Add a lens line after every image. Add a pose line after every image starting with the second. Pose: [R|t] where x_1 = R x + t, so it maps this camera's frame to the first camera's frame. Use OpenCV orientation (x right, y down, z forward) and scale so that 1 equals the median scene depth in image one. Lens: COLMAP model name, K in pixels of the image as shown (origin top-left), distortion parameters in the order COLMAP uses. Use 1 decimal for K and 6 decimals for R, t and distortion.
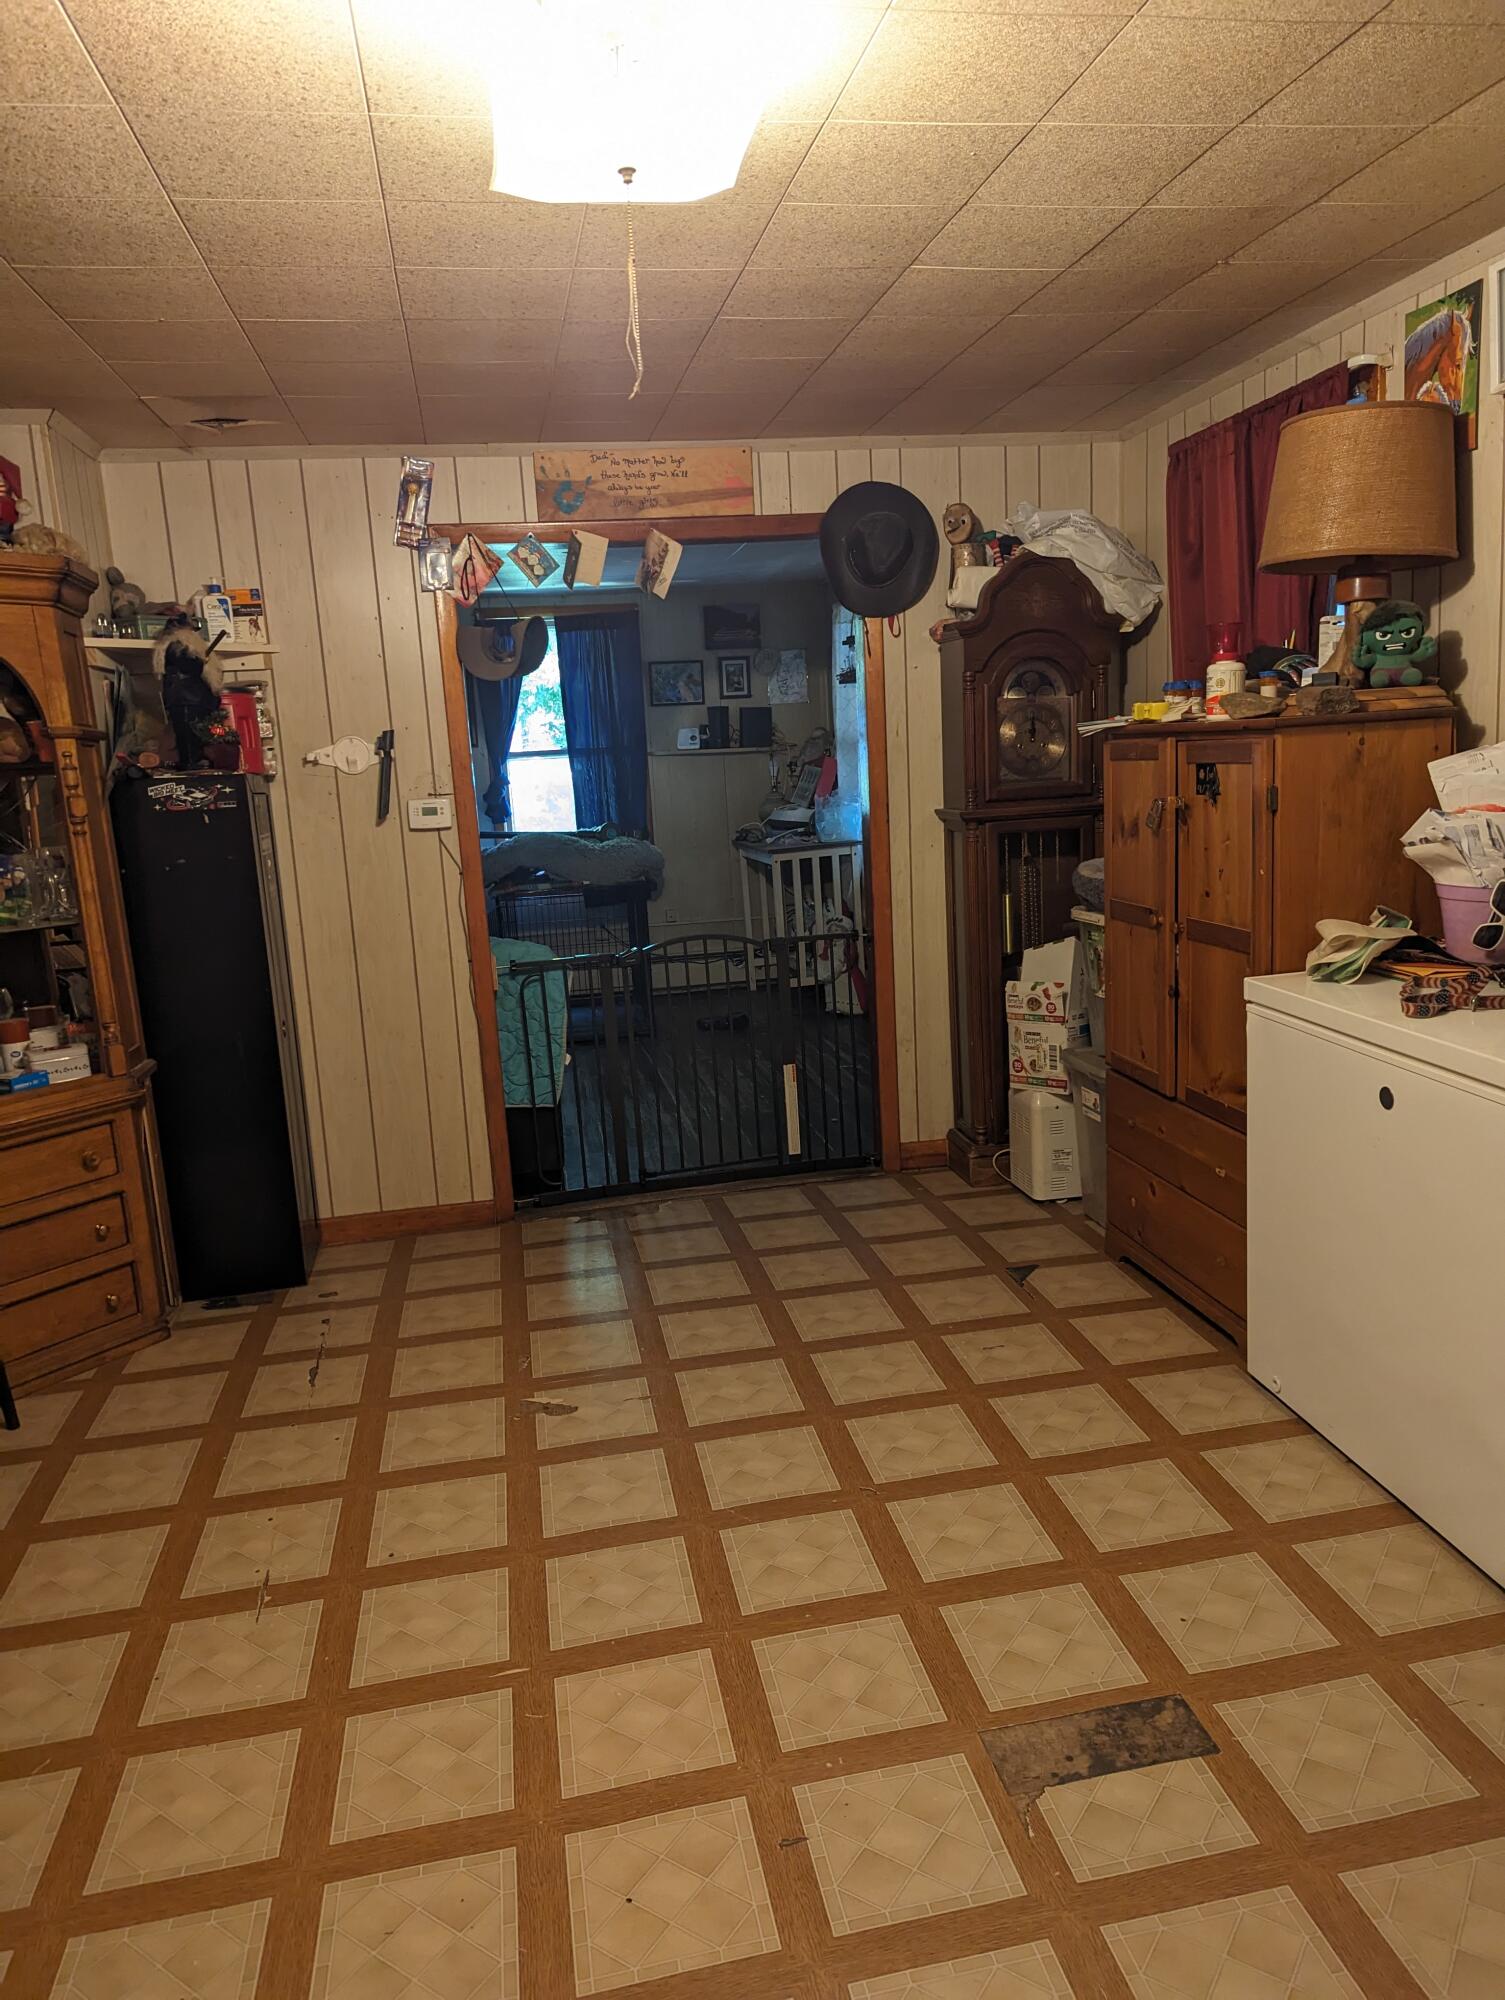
lens RADIAL K [[1400.3, 0, 761.6], [0, 1400.3, 1007.3], [0, 0, 1]] dist [0.030375, -0.029404]
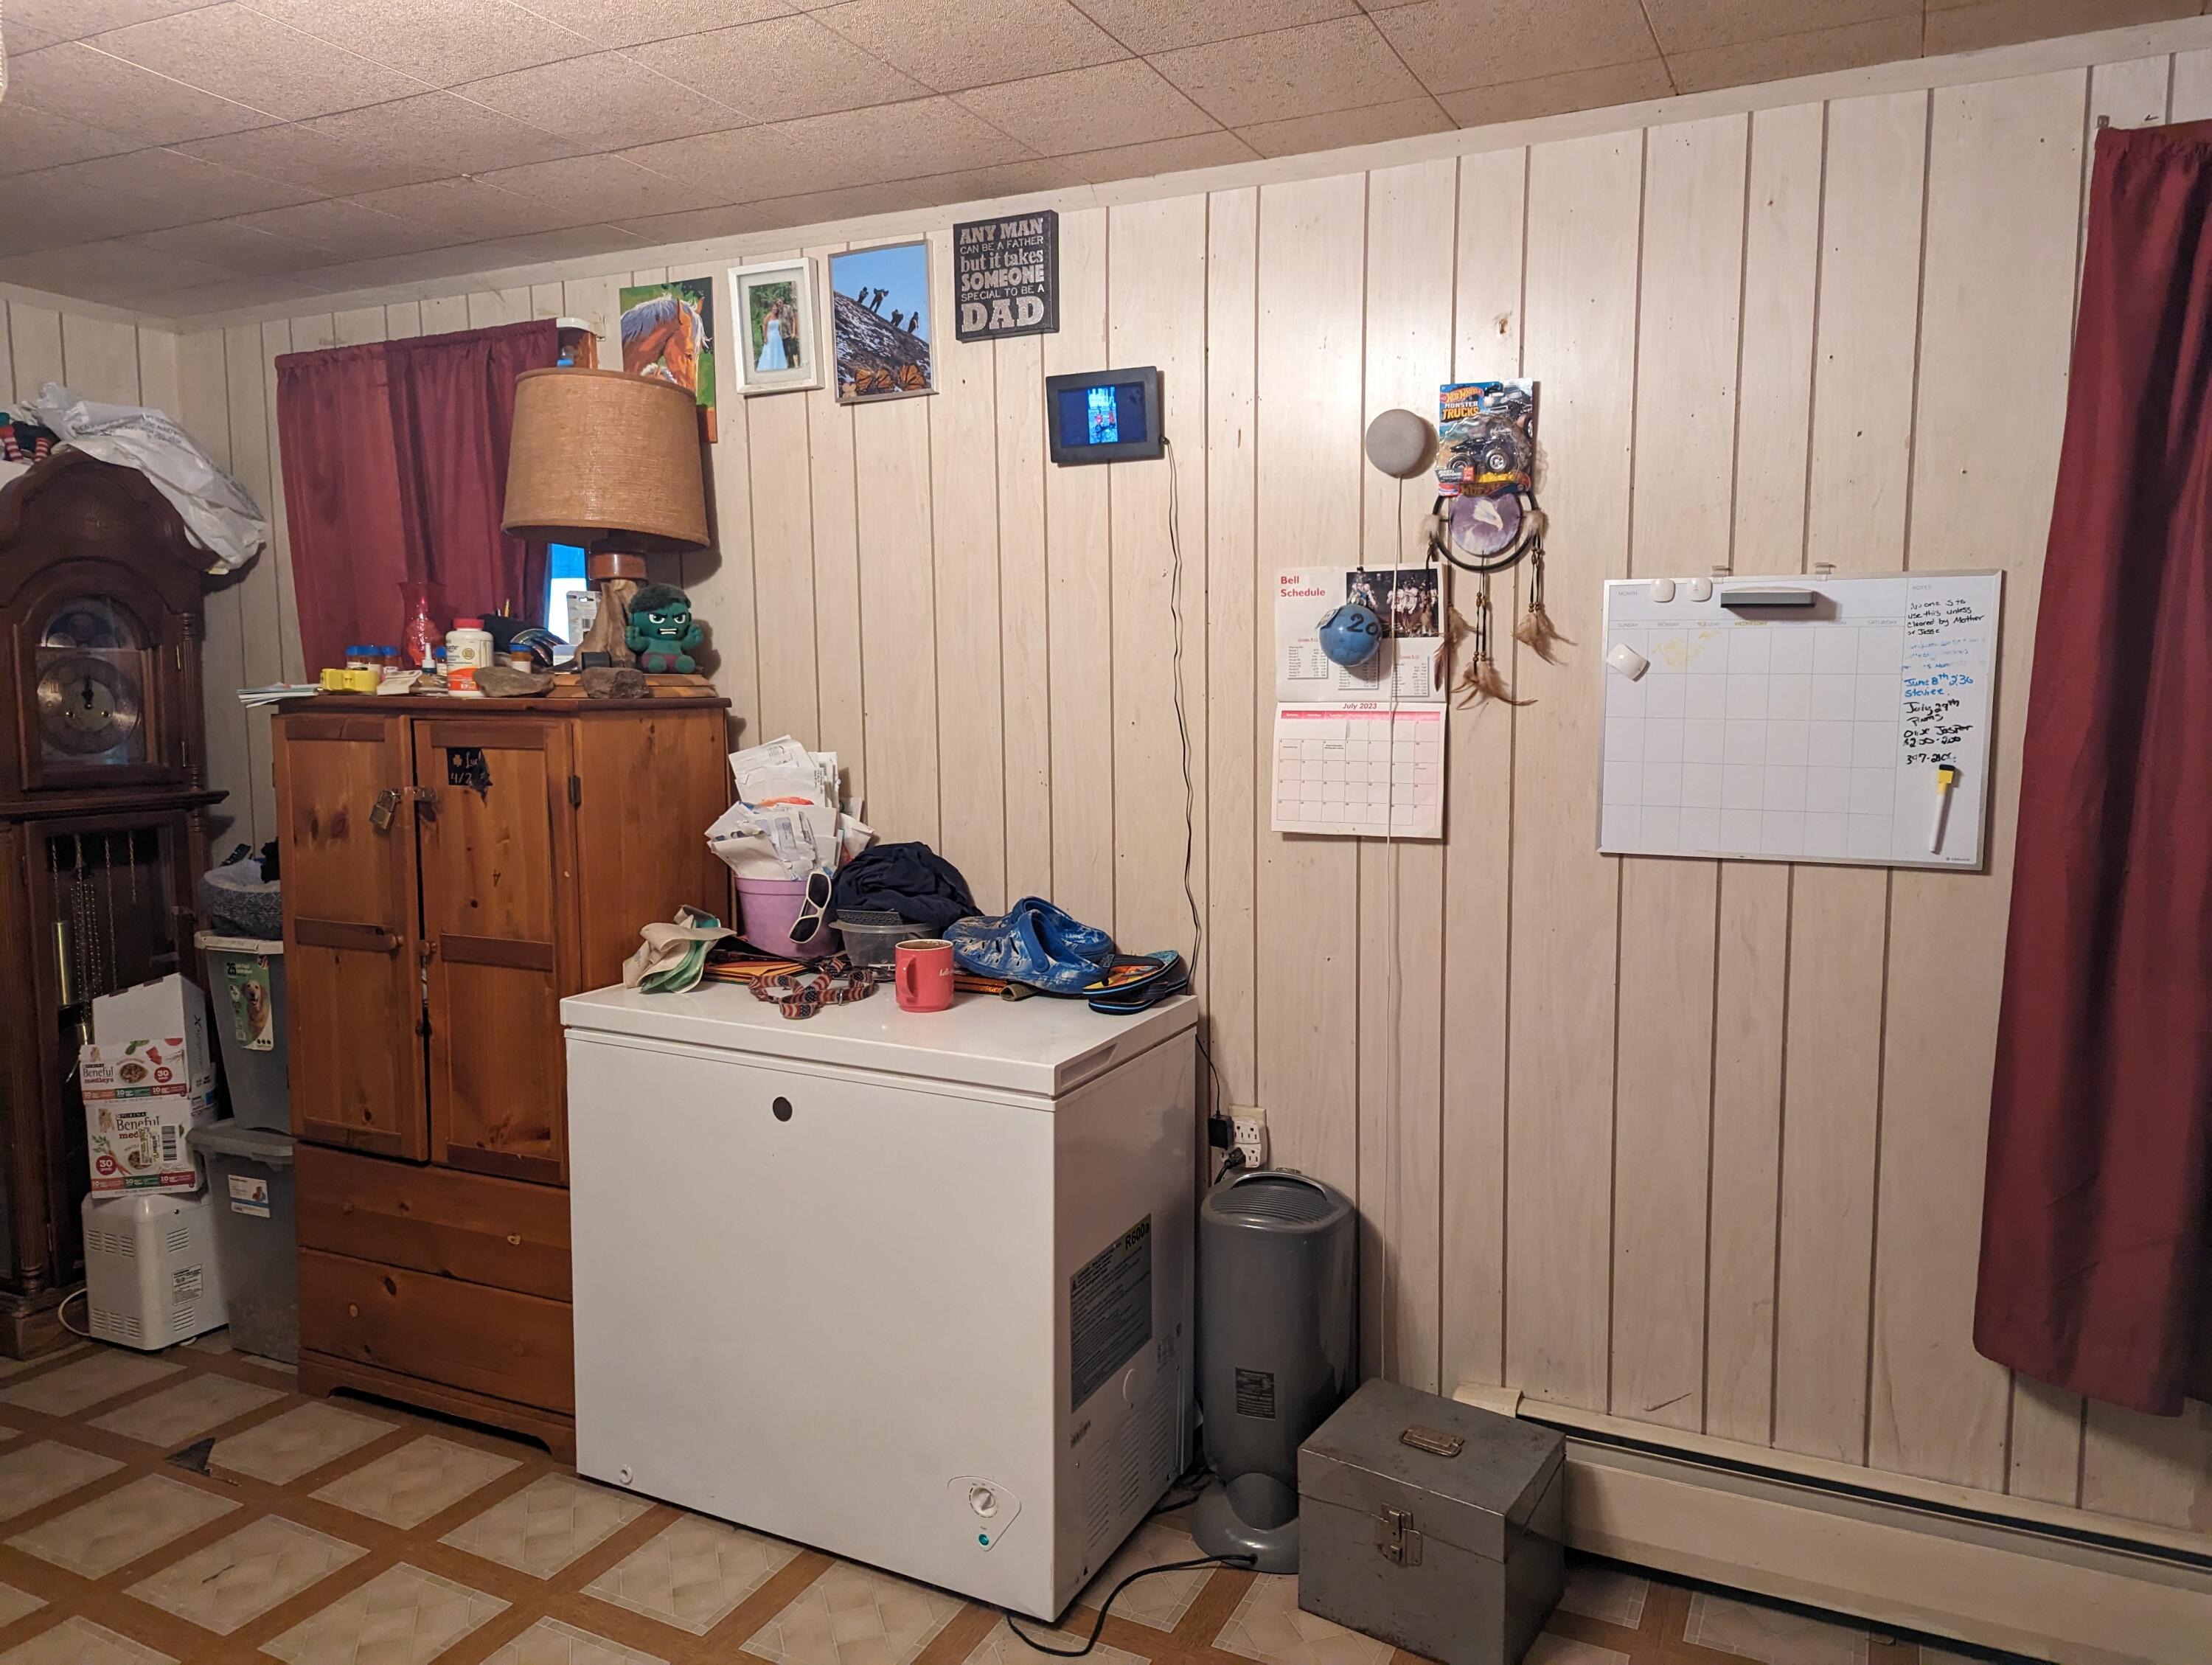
lens RADIAL K [[1555.4, 0, 1121.1], [0, 1555.4, 836.7], [0, 0, 1]] dist [0.033502, -0.021961]
pose [[0.585693, -0.022611, 0.810218, -0.201831], [0.115729, 0.991702, -0.055983, -0.024023], [-0.802229, 0.126555, 0.583449, 0.150963]]
